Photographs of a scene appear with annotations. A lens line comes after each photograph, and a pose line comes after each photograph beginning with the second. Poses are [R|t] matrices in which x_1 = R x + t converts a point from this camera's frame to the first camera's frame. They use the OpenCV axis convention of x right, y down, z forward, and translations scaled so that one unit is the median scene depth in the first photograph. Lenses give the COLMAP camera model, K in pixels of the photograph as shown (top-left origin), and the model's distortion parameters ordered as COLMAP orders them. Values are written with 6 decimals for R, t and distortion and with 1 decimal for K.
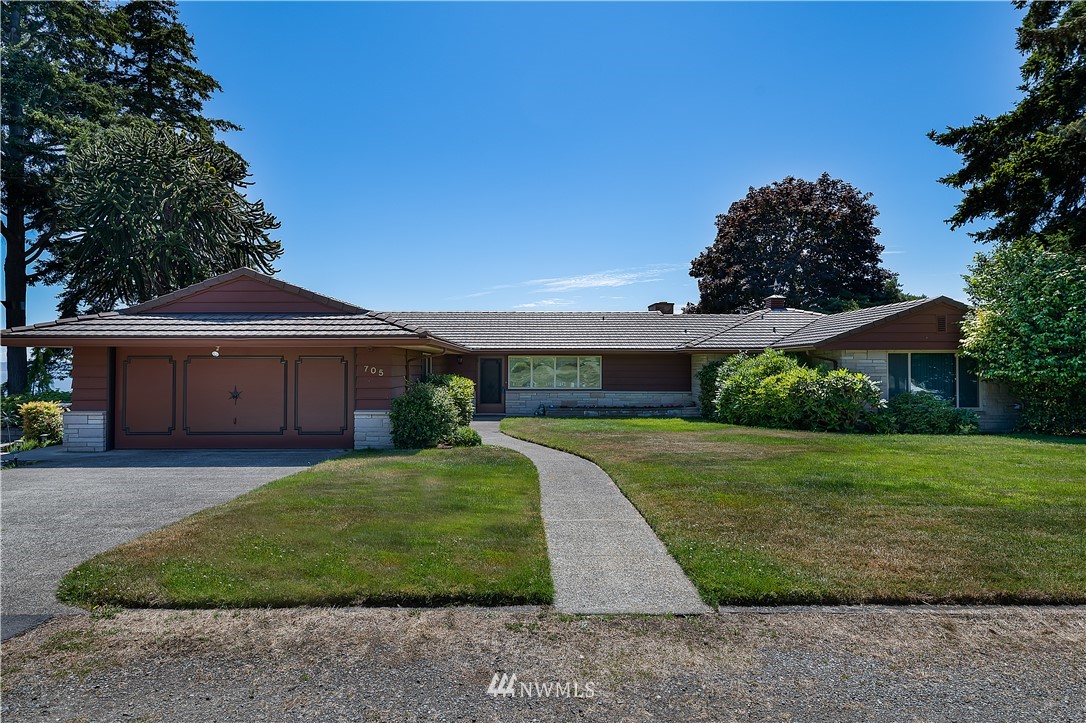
lens RADIAL K [[609.2, 0, 542.6], [0, 609.2, 355.6], [0, 0, 1]] dist [-0.002647, 0.001476]
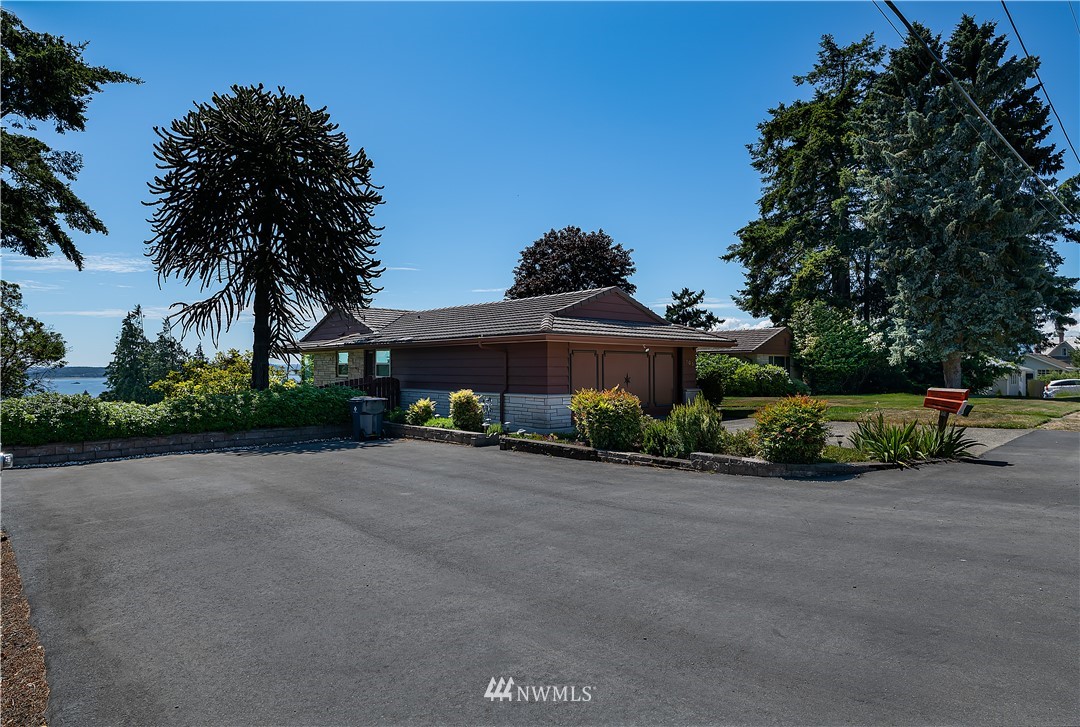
lens RADIAL K [[605.8, 0, 541.6], [0, 605.8, 362.0], [0, 0, 1]] dist [-0.002647, 0.001476]
pose [[0.731219, 0.006603, 0.682110, -1.167679], [-0.010939, 0.999938, 0.002047, 0.016928], [-0.682055, -0.008958, 0.731246, 0.110921]]
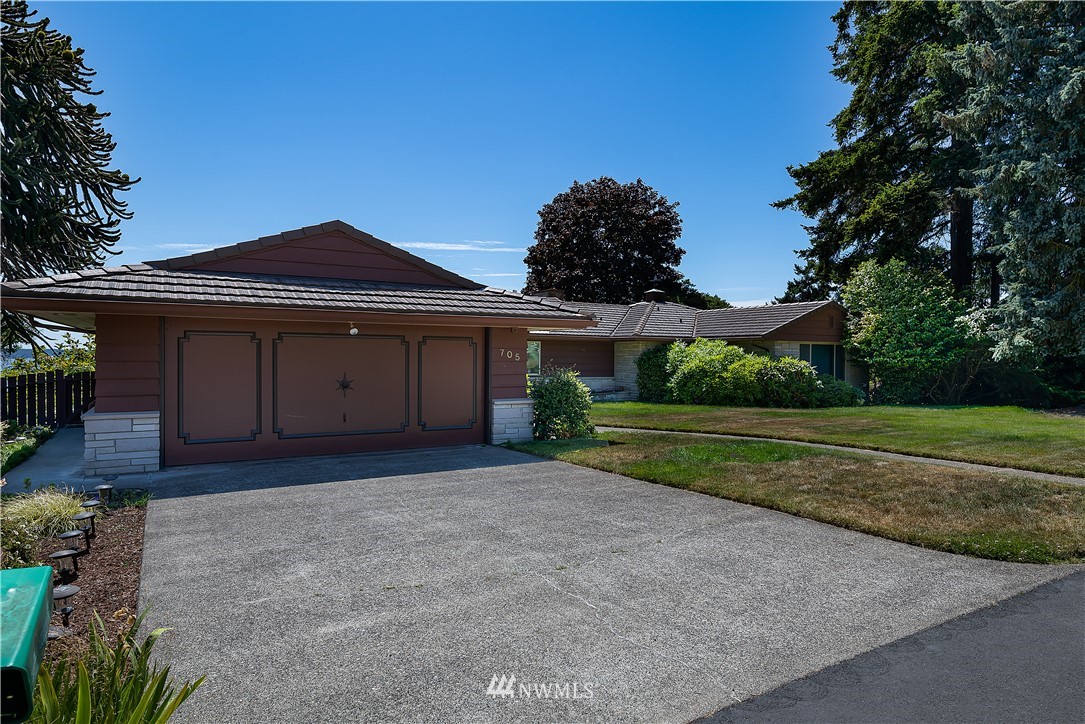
lens RADIAL K [[656.5, 0, 537.8], [0, 656.5, 370.5], [0, 0, 1]] dist [-0.005689, -0.000009]
pose [[0.854861, -0.004944, 0.518833, -0.603217], [-0.017644, 0.999099, 0.038591, 0.008133], [-0.518557, -0.042144, 0.854004, 0.130308]]
